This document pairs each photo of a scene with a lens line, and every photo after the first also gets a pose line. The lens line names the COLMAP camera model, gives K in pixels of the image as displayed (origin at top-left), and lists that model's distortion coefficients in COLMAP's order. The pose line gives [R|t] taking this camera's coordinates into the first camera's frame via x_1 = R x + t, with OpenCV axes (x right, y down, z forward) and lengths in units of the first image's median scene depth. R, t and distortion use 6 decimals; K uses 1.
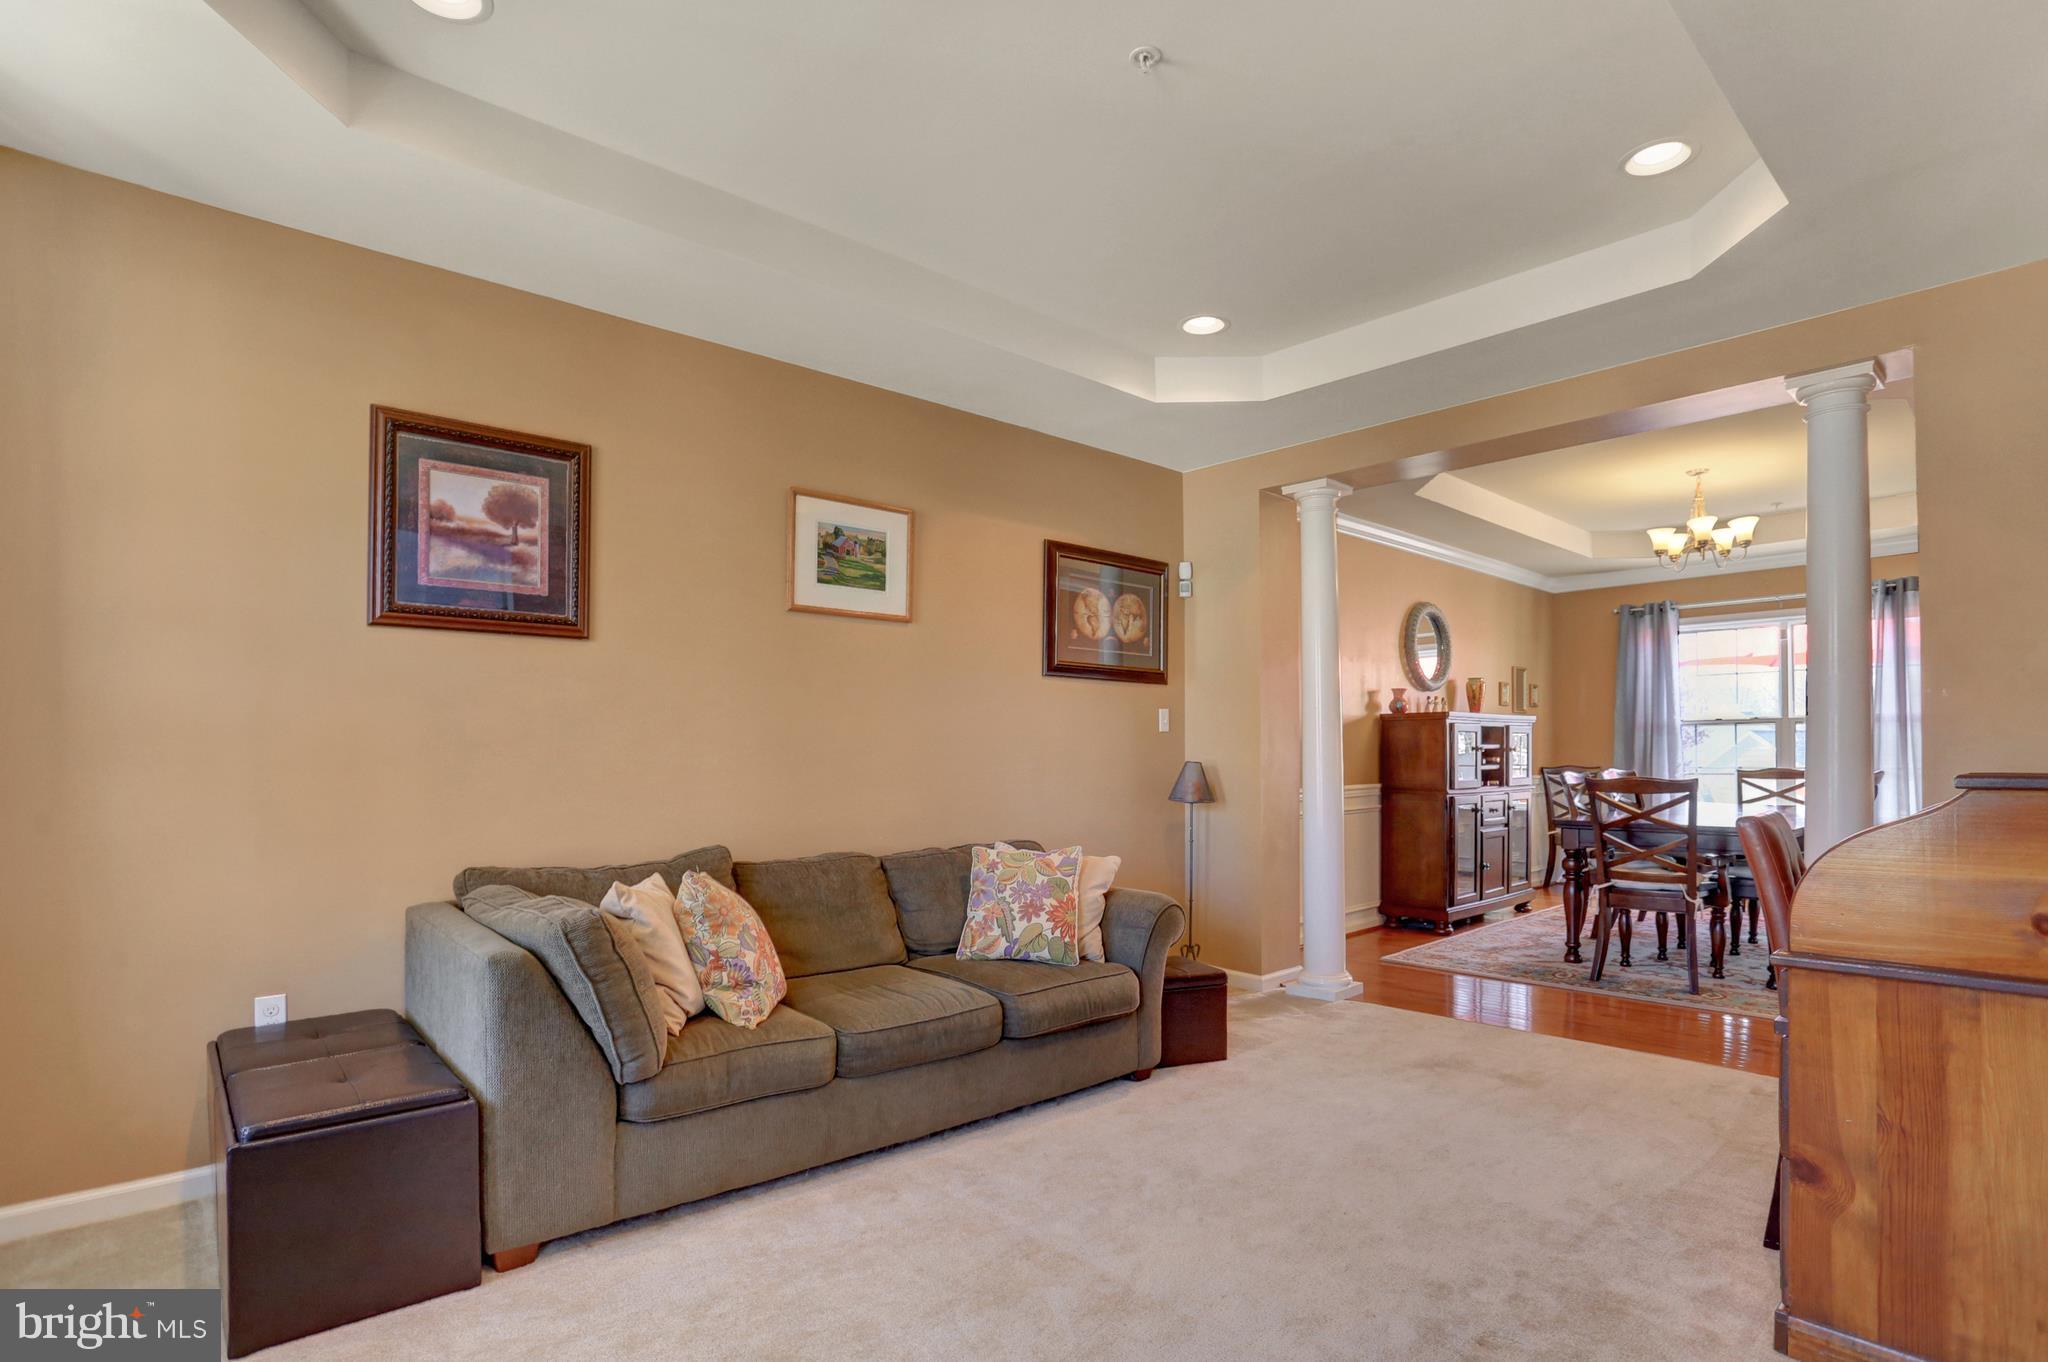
lens RADIAL K [[1029.2, 0, 1009.8], [0, 1029.2, 730.3], [0, 0, 1]] dist [-0.081962, 0.040620]
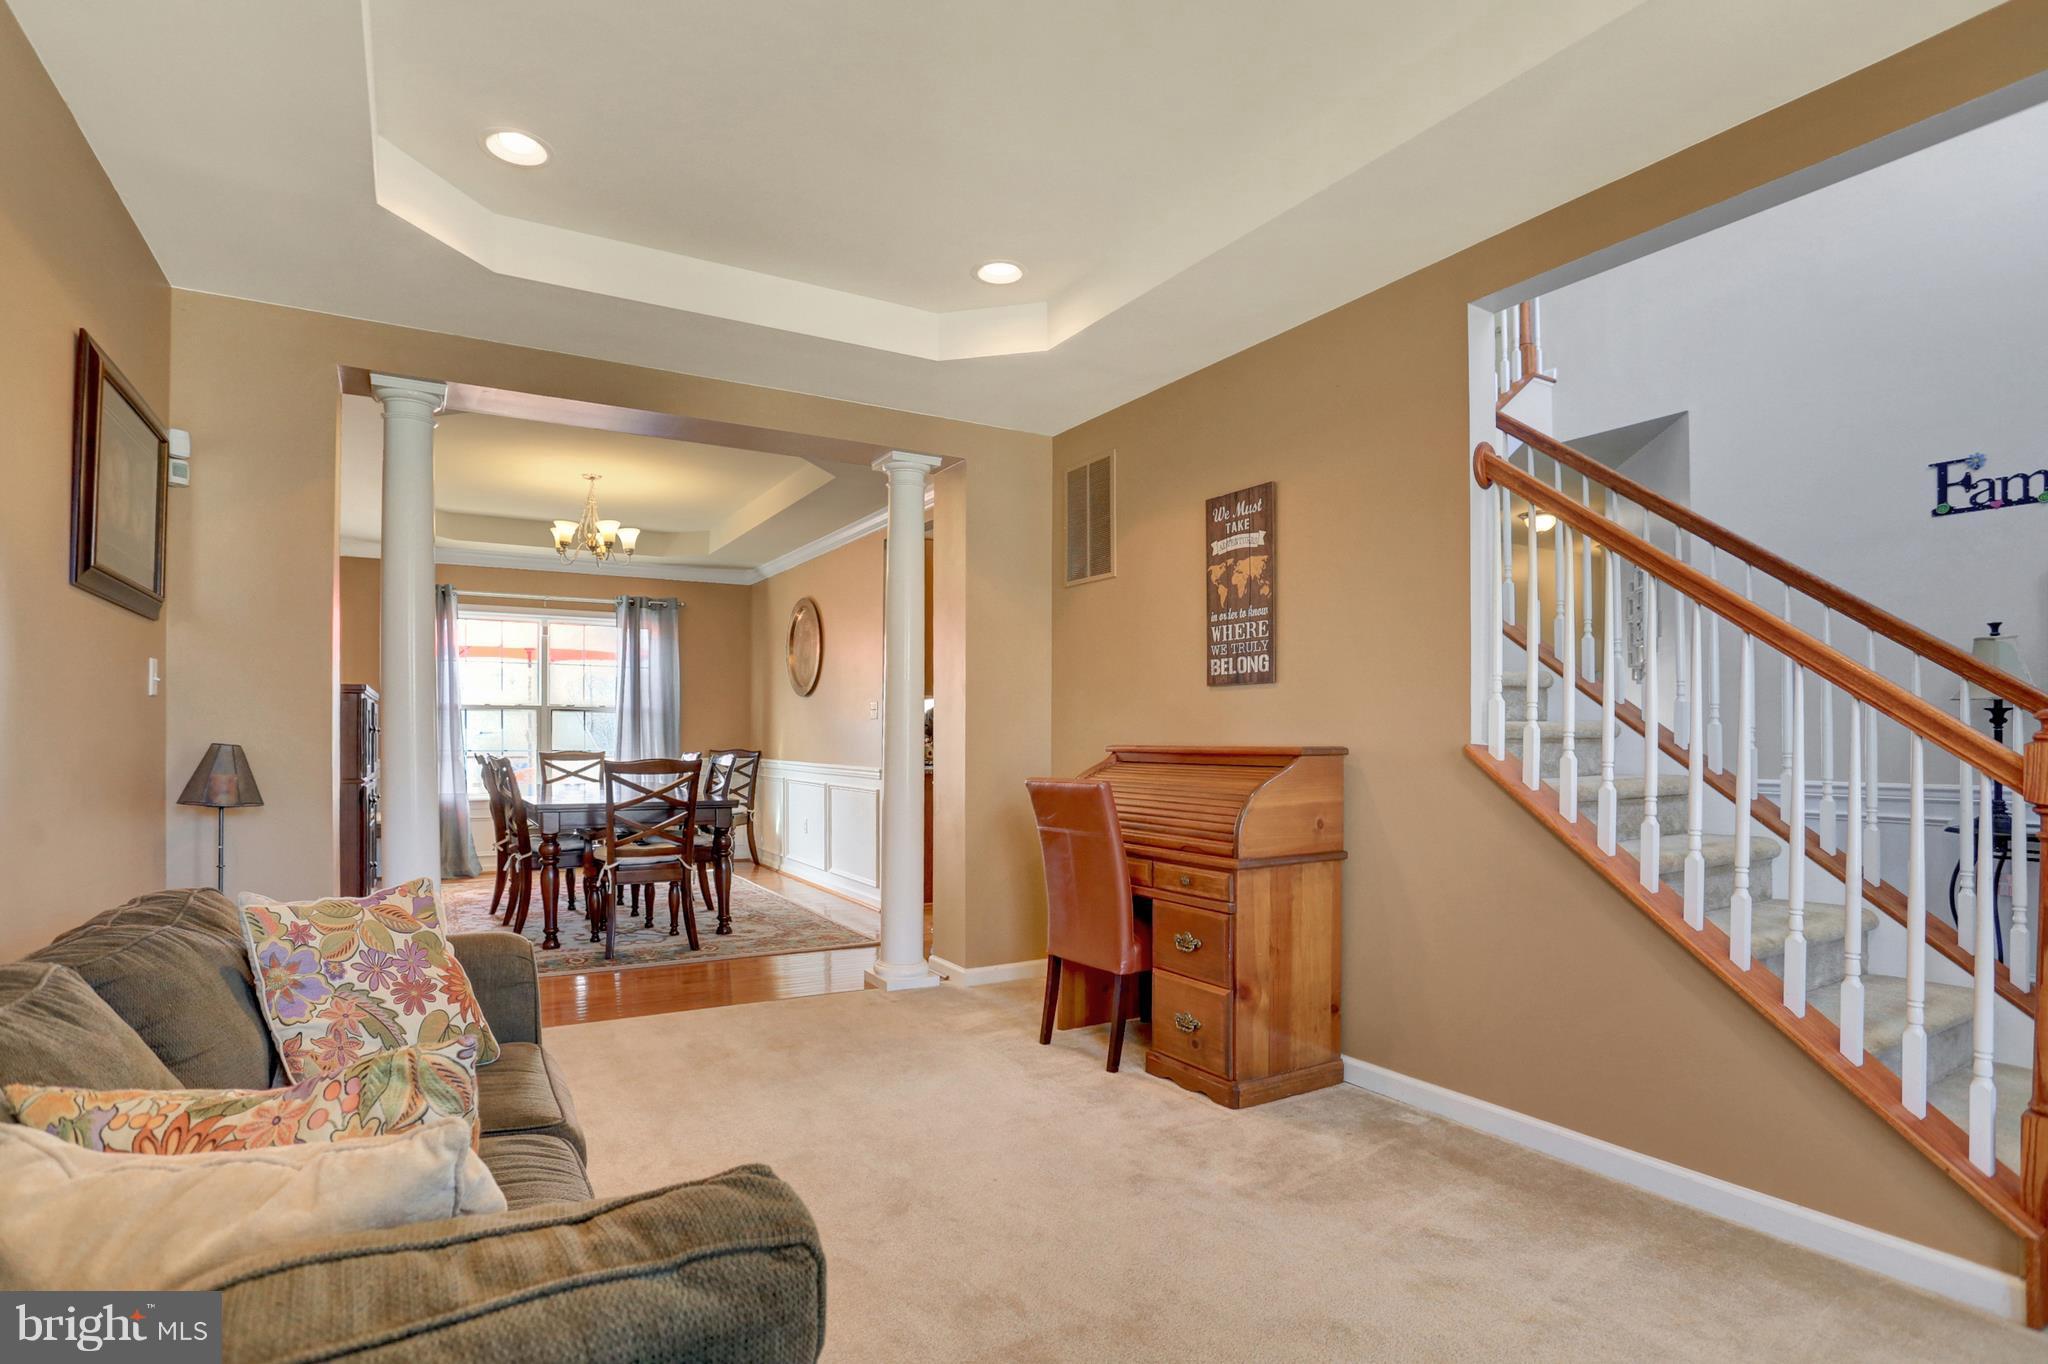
lens RADIAL K [[1029.2, 0, 1009.8], [0, 1029.2, 731.3], [0, 0, 1]] dist [-0.081962, 0.040620]
pose [[0.197825, 0.010094, 0.980185, -0.263175], [-0.025811, 0.999654, -0.005085, 0.009616], [-0.979897, -0.024293, 0.198017, 0.300797]]
